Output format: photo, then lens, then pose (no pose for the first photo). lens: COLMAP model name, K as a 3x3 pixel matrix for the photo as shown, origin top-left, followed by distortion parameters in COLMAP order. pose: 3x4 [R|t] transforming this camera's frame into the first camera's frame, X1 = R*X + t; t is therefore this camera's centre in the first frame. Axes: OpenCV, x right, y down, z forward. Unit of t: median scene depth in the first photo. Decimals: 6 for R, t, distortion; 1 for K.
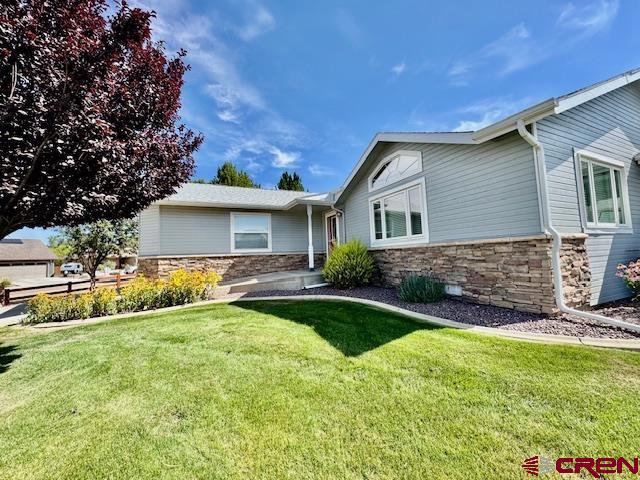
lens RADIAL K [[251.0, 0, 320.0], [0, 251.0, 240.0], [0, 0, 1]] dist [0.000149, -0.000003]
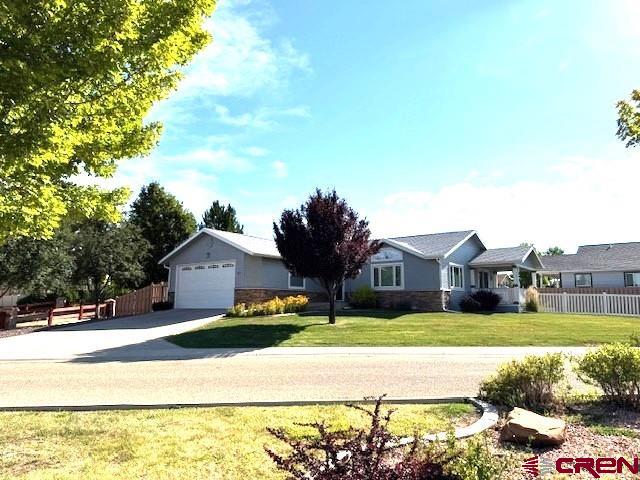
lens RADIAL K [[445.8, 0, 320.0], [0, 445.8, 240.0], [0, 0, 1]] dist [0.124496, -0.268406]
pose [[0.880622, 0.115875, 0.459431, -2.559230], [-0.071737, 0.991064, -0.112458, 0.090658], [-0.468357, 0.066075, 0.881065, -2.727527]]
